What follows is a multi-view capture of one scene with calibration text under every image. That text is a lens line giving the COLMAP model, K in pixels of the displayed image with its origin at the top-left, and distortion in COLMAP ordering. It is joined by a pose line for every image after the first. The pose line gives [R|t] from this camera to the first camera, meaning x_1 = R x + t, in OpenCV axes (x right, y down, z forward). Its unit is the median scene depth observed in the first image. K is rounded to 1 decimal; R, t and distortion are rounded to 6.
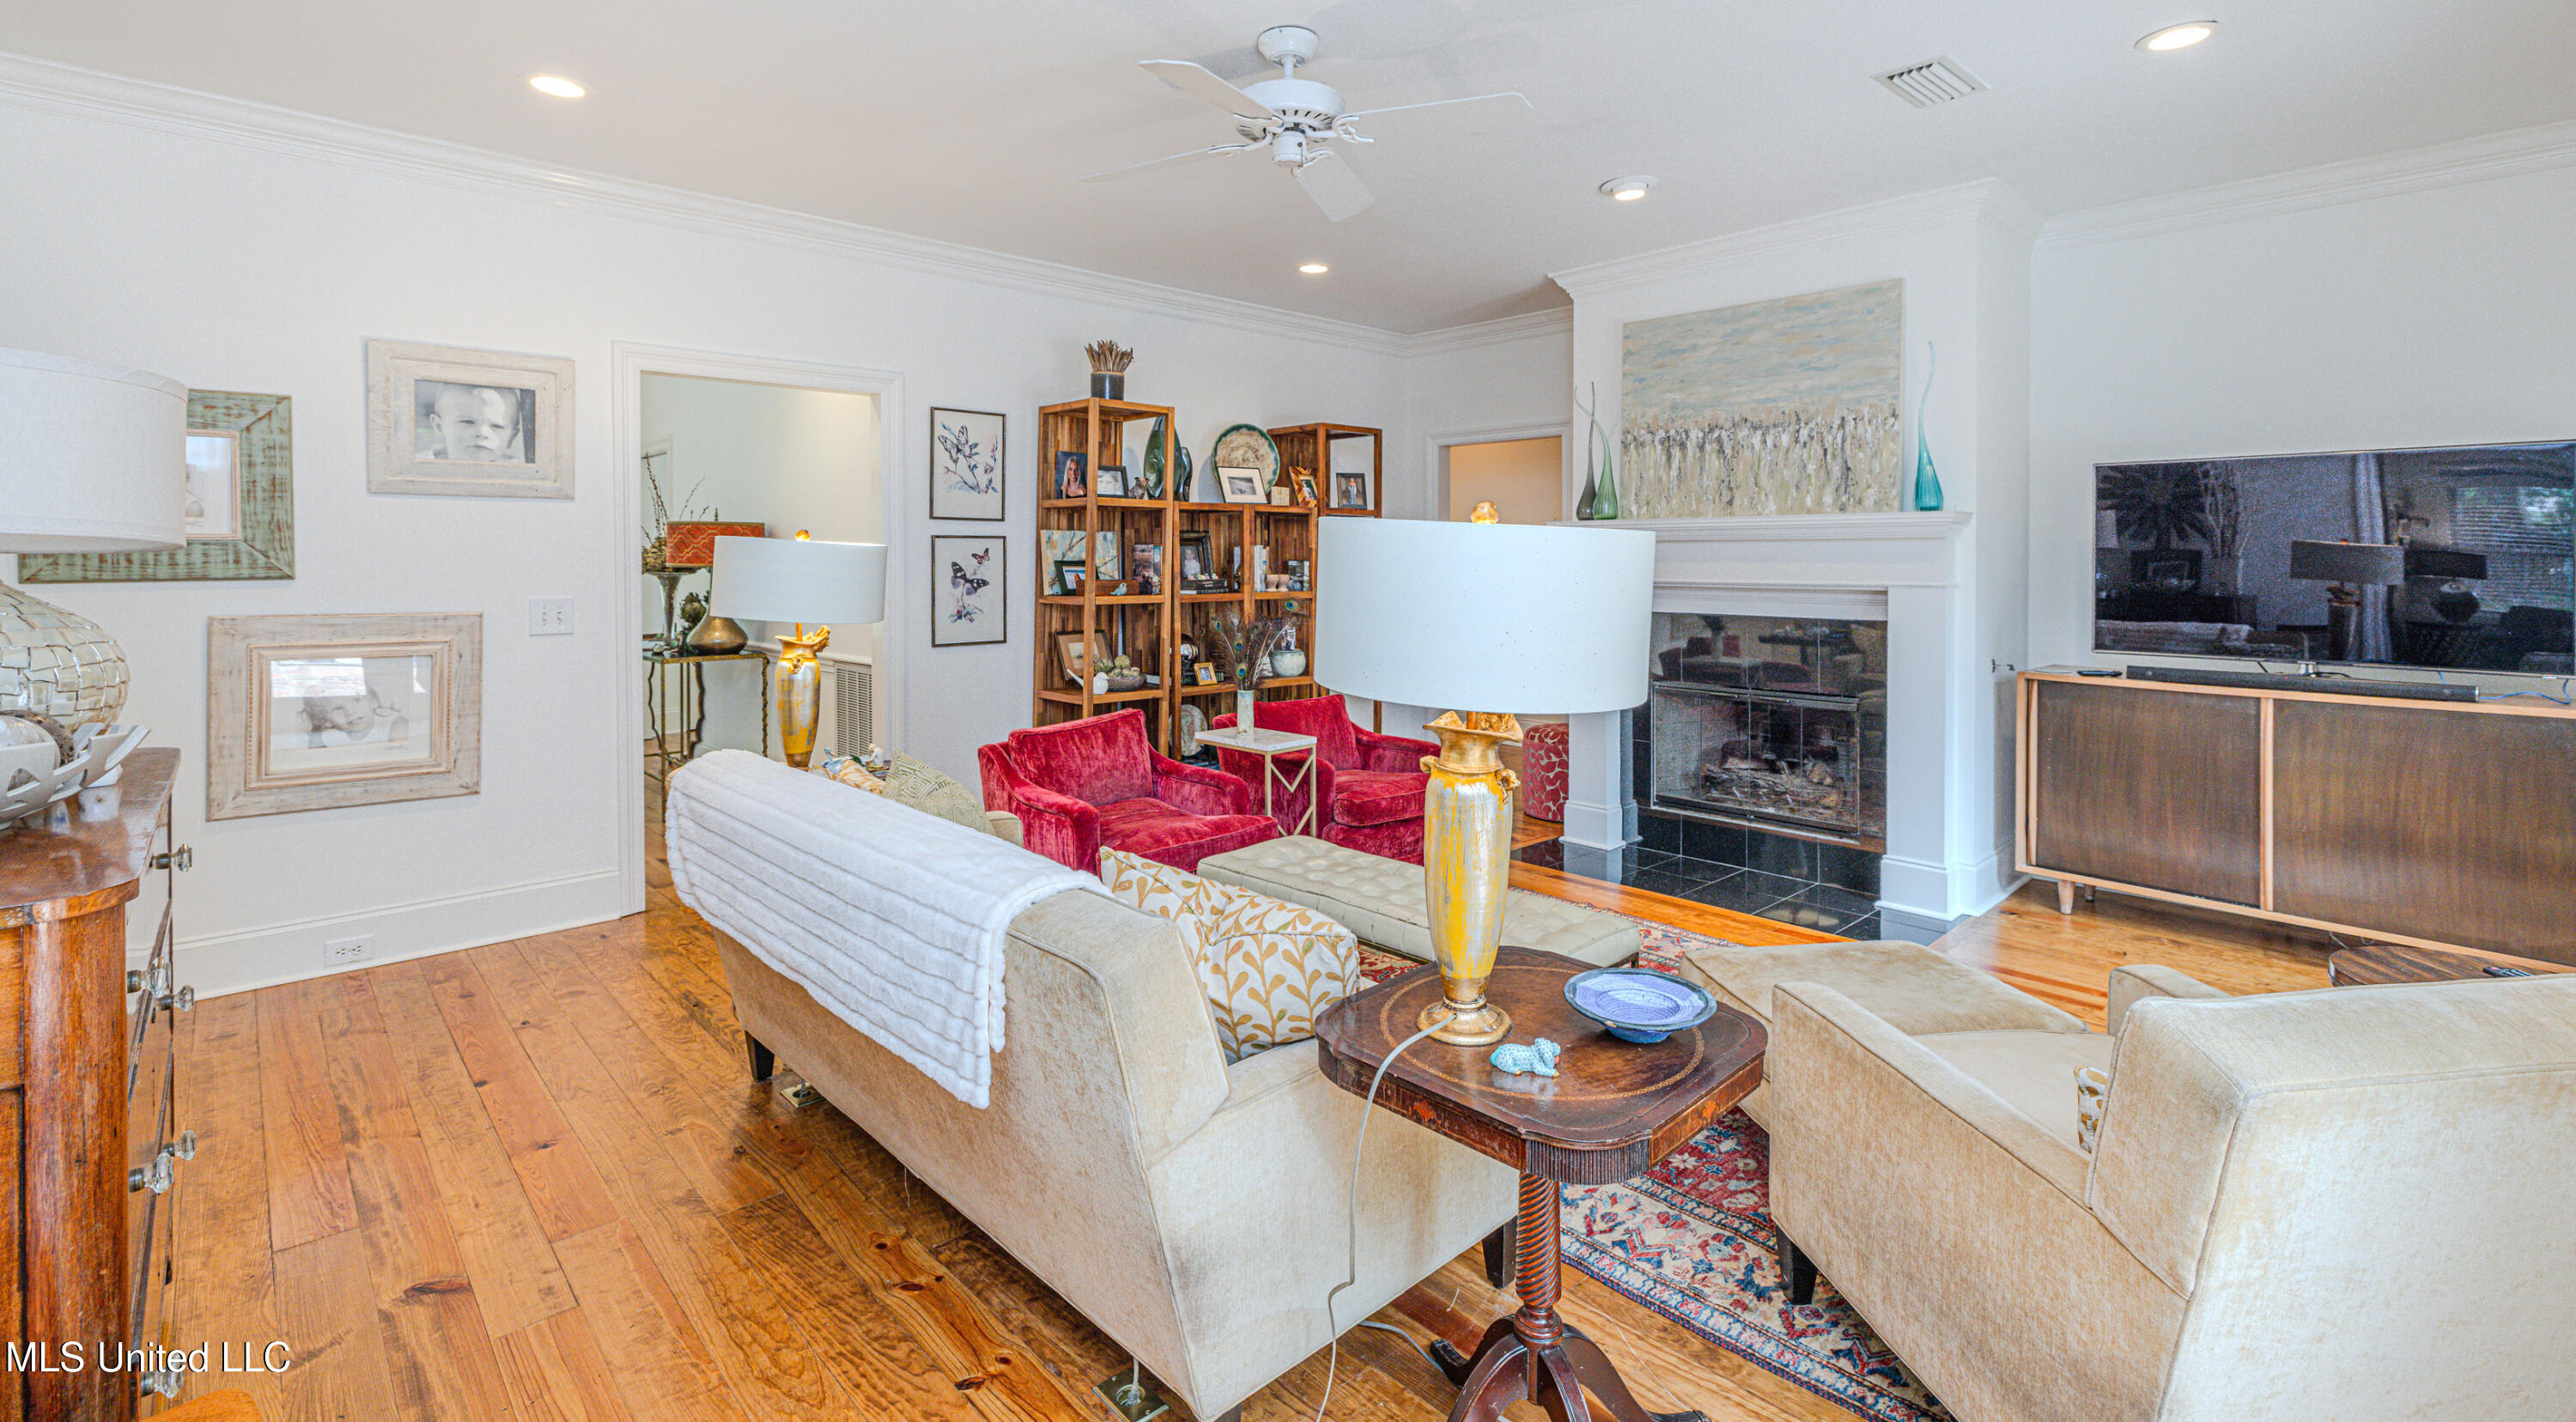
lens RADIAL K [[1147.7, 0, 1302.0], [0, 1147.7, 565.6], [0, 0, 1]] dist [-0.002335, -0.000147]
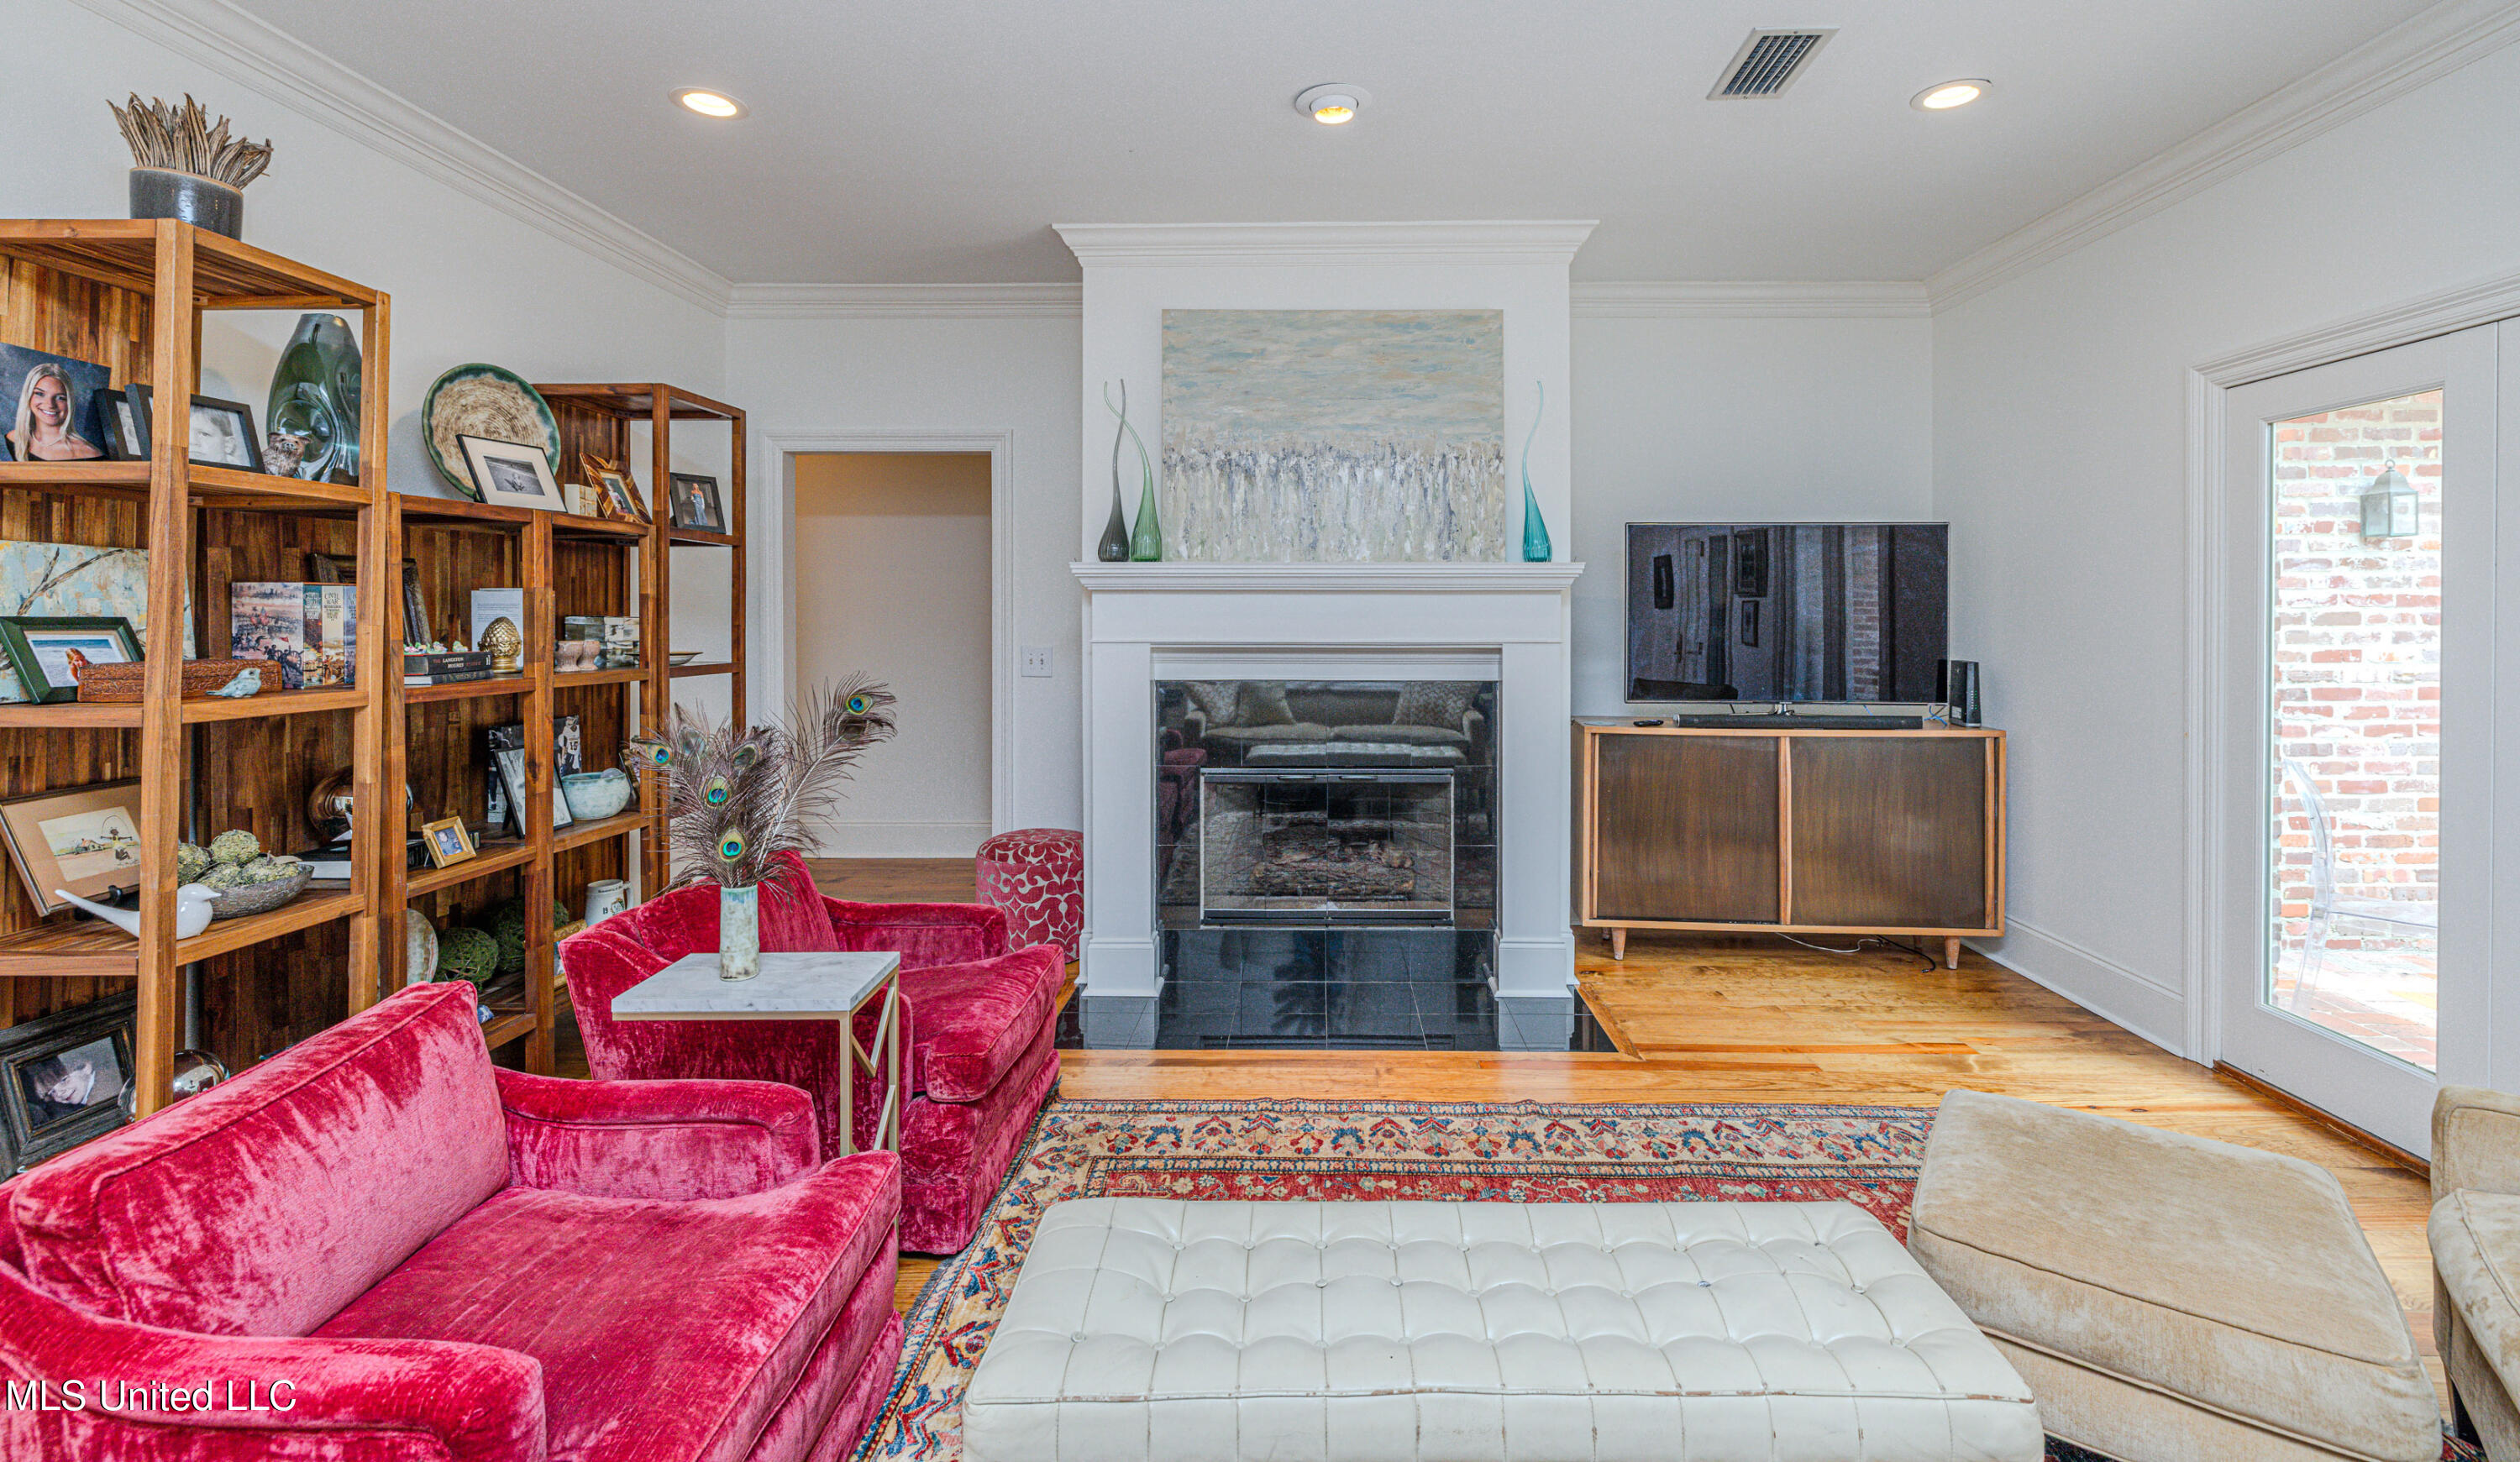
lens RADIAL K [[1085.4, 0, 1342.8], [0, 1085.4, 615.3], [0, 0, 1]] dist [0.001058, 0.001184]
pose [[0.690277, -0.001699, 0.723543, -0.179369], [0.003830, 0.999992, -0.001306, -0.003141], [-0.723535, 0.003673, 0.690278, 0.437795]]
